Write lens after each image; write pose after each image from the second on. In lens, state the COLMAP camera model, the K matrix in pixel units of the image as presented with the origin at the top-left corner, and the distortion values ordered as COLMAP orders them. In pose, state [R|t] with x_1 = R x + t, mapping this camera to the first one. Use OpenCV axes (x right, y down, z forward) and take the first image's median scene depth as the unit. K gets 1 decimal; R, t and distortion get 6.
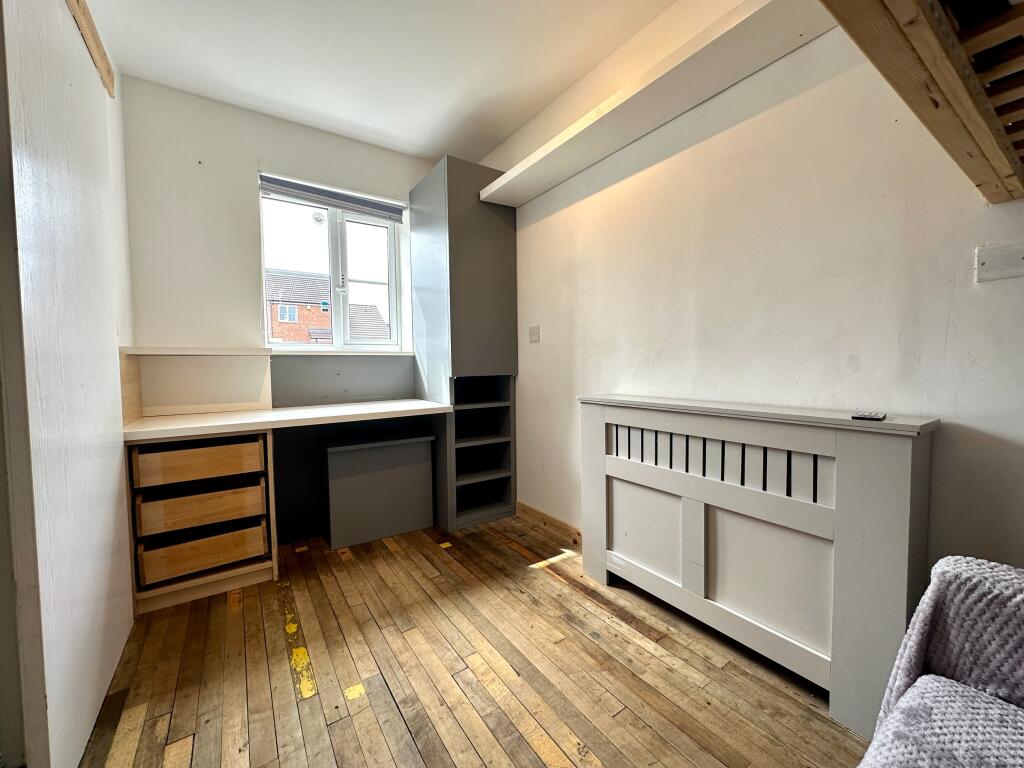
lens RADIAL K [[410.9, 0, 516.0], [0, 410.9, 381.6], [0, 0, 1]] dist [-0.004811, 0.000199]
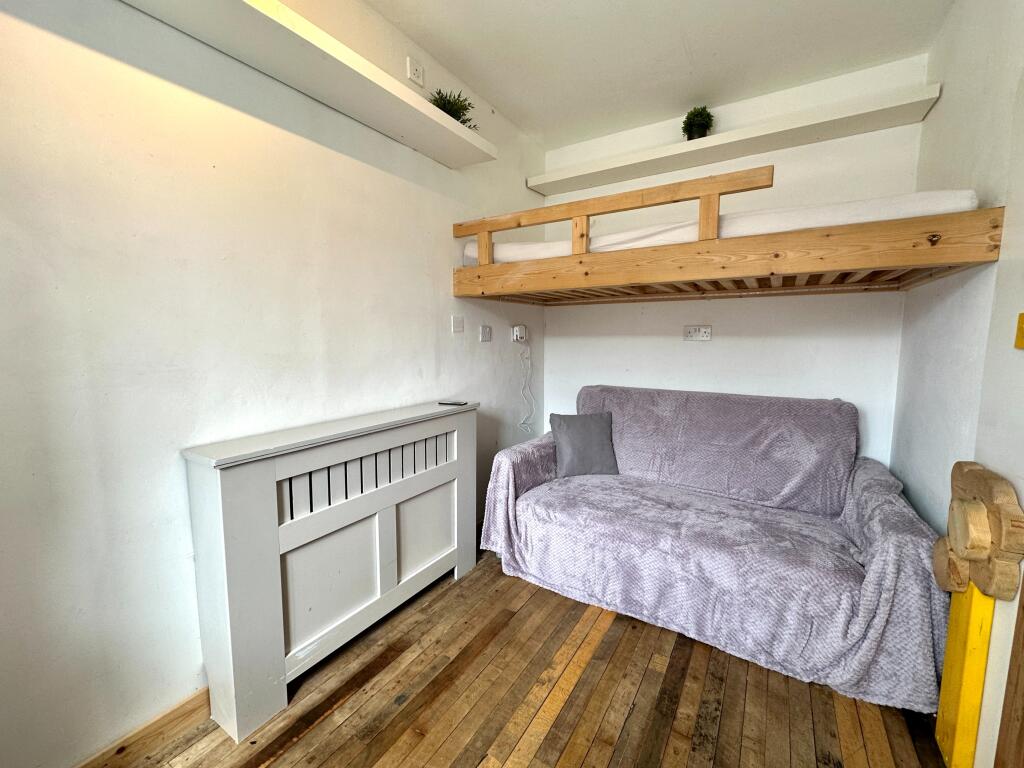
lens RADIAL K [[410.9, 0, 516.9], [0, 410.9, 380.3], [0, 0, 1]] dist [-0.004811, 0.000199]
pose [[-0.394317, -0.081912, 0.915316, -0.625541], [0.047021, 0.992917, 0.109113, -0.139620], [-0.917771, 0.086065, -0.387673, 1.009202]]
